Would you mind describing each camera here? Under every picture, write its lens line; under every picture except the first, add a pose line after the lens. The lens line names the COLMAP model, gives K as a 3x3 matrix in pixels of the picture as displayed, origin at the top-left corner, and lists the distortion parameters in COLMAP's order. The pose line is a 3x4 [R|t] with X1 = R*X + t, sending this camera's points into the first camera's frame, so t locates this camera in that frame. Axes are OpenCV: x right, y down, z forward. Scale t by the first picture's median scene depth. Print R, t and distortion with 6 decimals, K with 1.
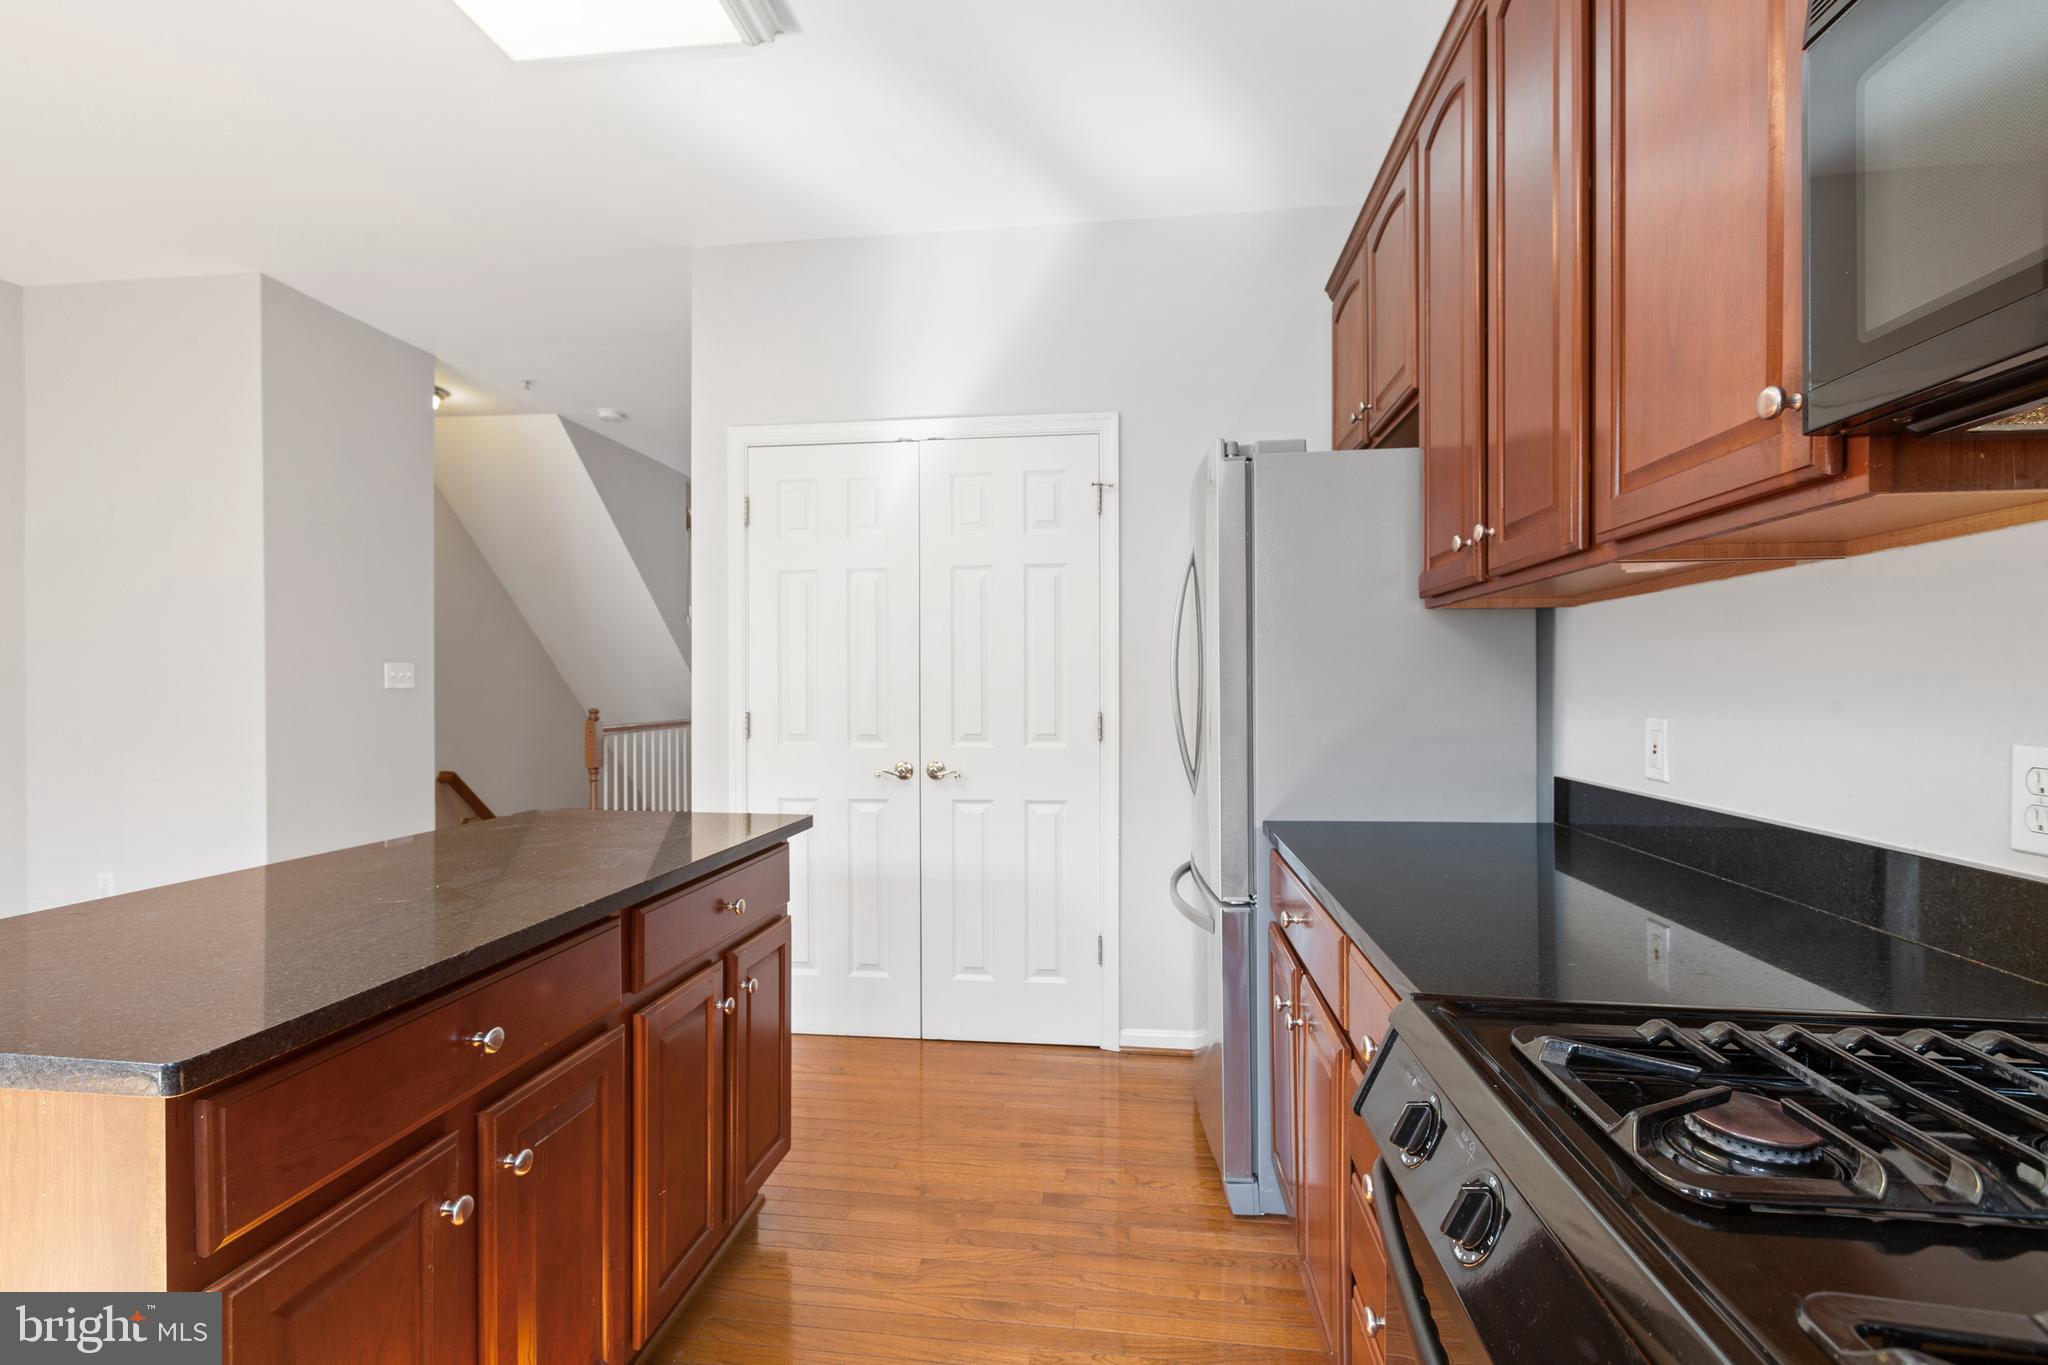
lens RADIAL K [[927.0, 0, 1019.9], [0, 927.0, 687.4], [0, 0, 1]] dist [-0.010212, -0.000065]
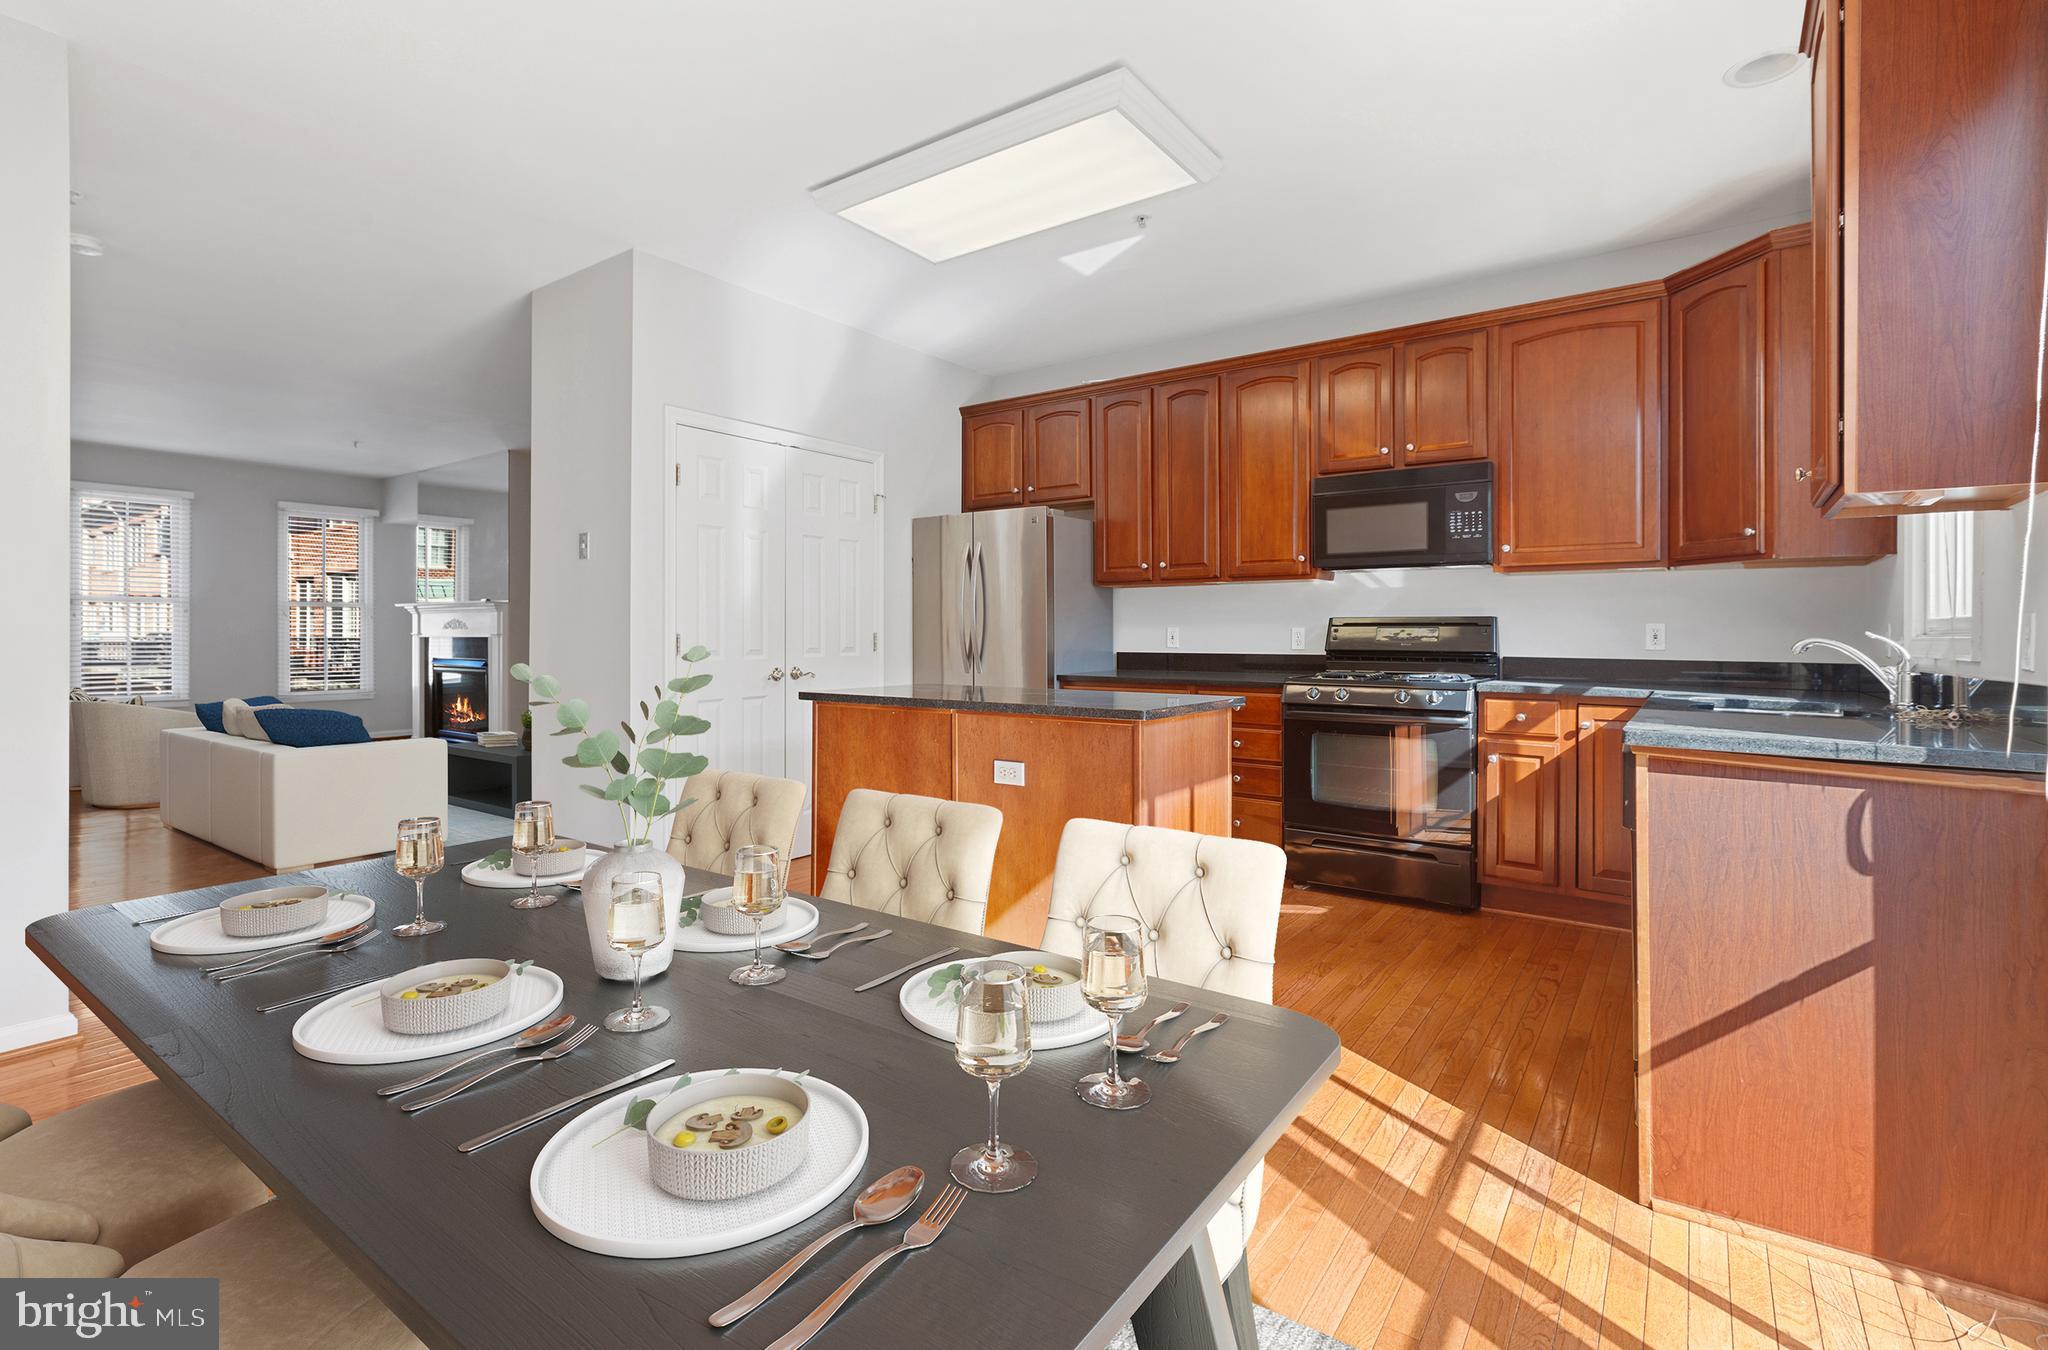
lens RADIAL K [[939.1, 0, 1020.4], [0, 939.1, 621.3], [0, 0, 1]] dist [0.003072, 0.000214]
pose [[0.478656, 0.008737, 0.877959, -1.240245], [0.002292, 0.999935, -0.011201, 0.025308], [-0.877999, 0.007373, 0.478605, -0.021897]]
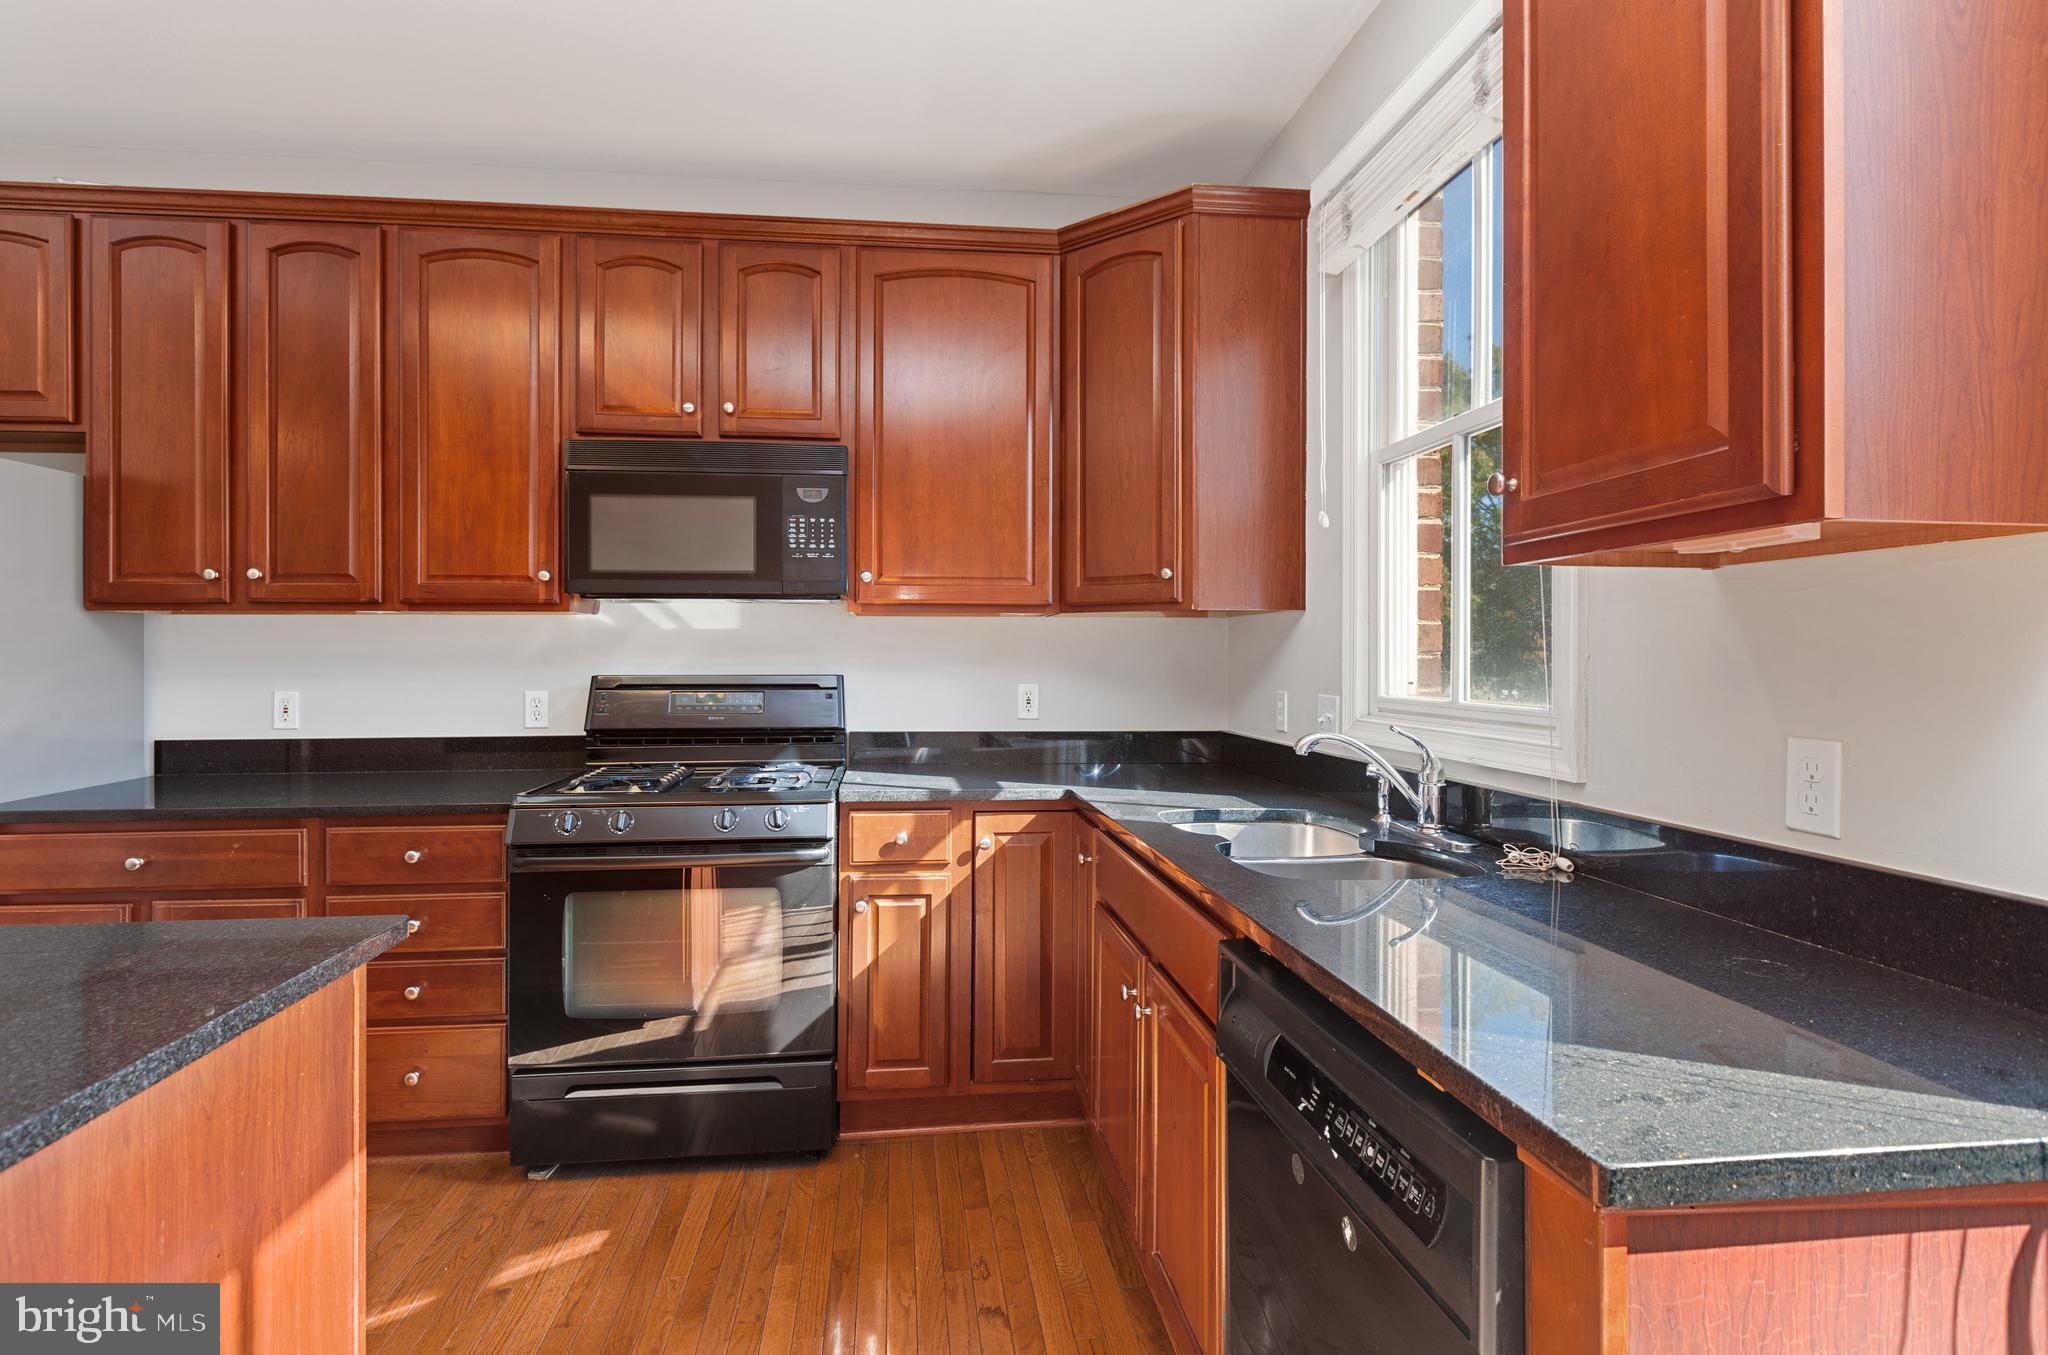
lens RADIAL K [[995.9, 0, 1012.1], [0, 995.9, 645.4], [0, 0, 1]] dist [-0.003743, 0.000359]
pose [[-0.242447, 0.004980, 0.970152, -0.718686], [0.003443, 0.999985, -0.004272, -0.020092], [-0.970159, 0.002304, -0.242460, 0.101139]]
